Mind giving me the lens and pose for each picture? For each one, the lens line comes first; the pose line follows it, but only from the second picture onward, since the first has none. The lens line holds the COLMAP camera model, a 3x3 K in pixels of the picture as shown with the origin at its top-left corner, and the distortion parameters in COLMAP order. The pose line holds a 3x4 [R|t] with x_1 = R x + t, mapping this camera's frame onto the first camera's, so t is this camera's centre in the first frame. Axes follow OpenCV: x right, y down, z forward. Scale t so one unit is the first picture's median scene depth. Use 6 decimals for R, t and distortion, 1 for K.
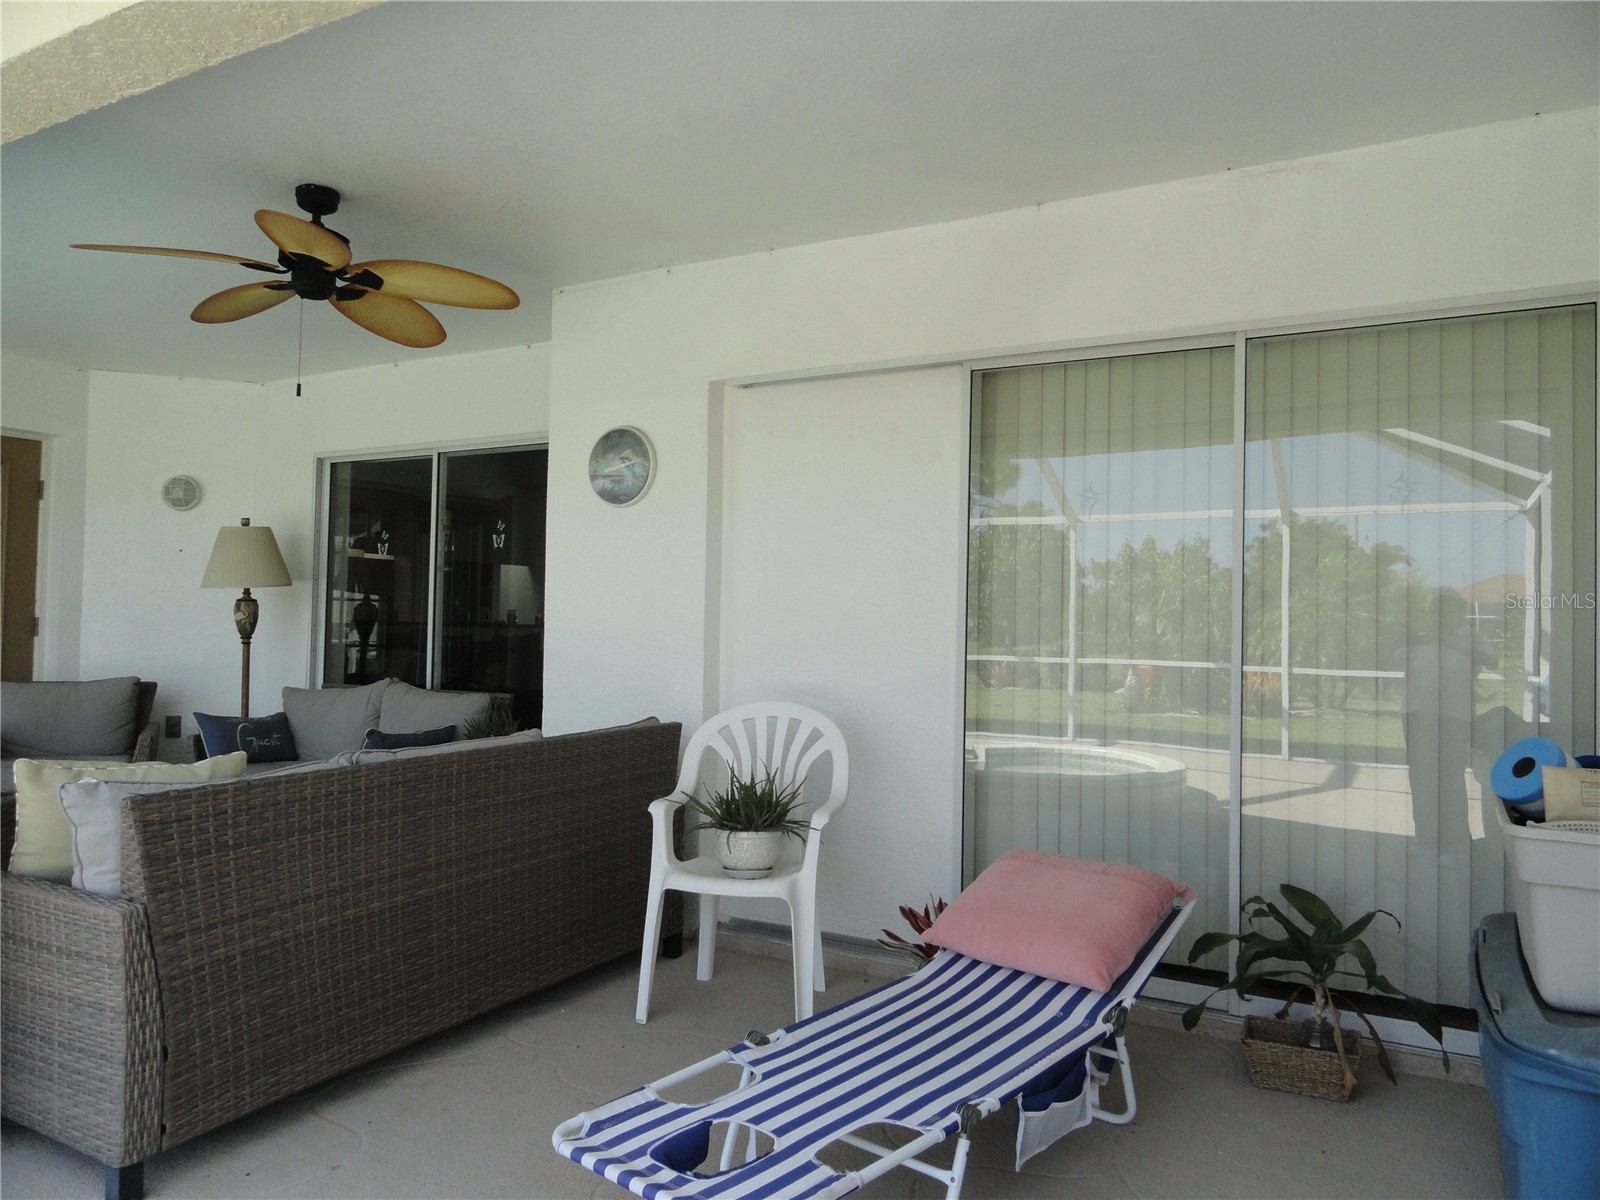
lens RADIAL K [[1096.6, 0, 800.0], [0, 1096.6, 600.0], [0, 0, 1]] dist [-0.006489, -0.006127]
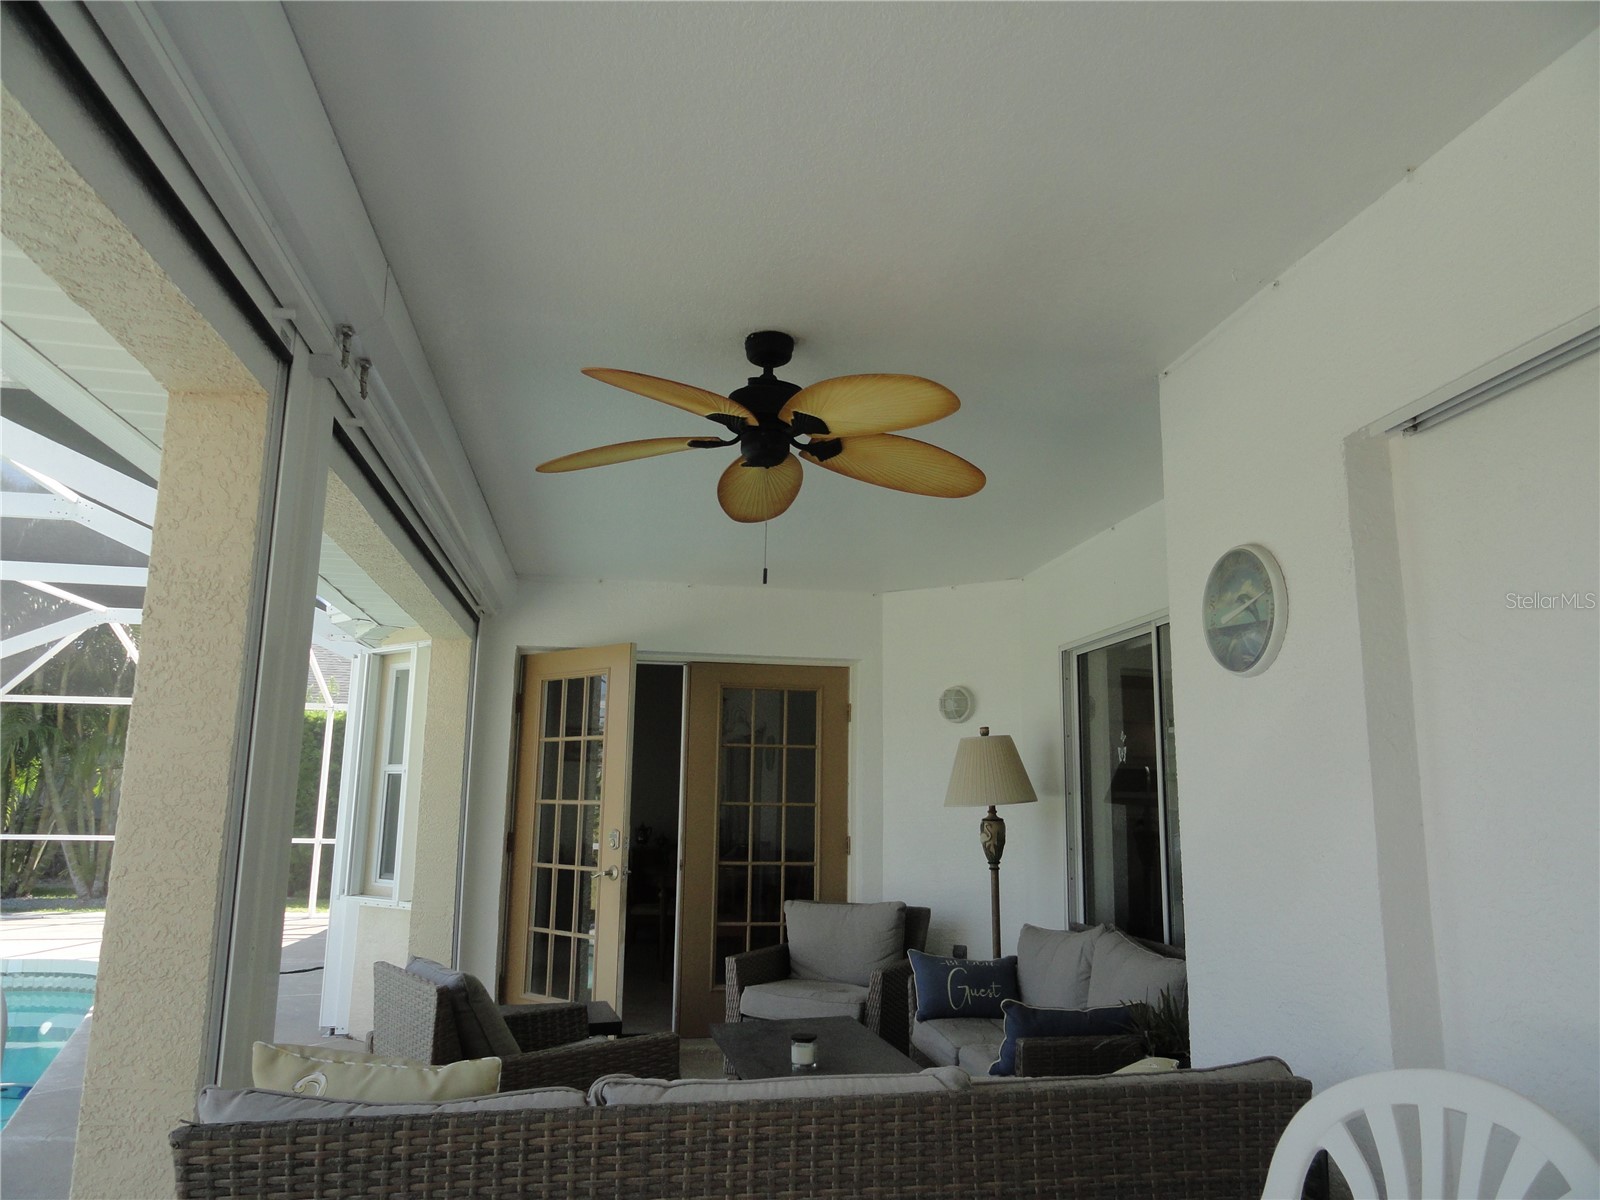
lens RADIAL K [[1109.9, 0, 800.0], [0, 1109.9, 600.0], [0, 0, 1]] dist [0.000530, 0.000472]
pose [[0.623083, -0.153718, -0.766902, 0.117662], [0.016939, 0.982920, -0.183254, -0.012607], [0.781972, 0.101192, 0.615045, 0.306795]]
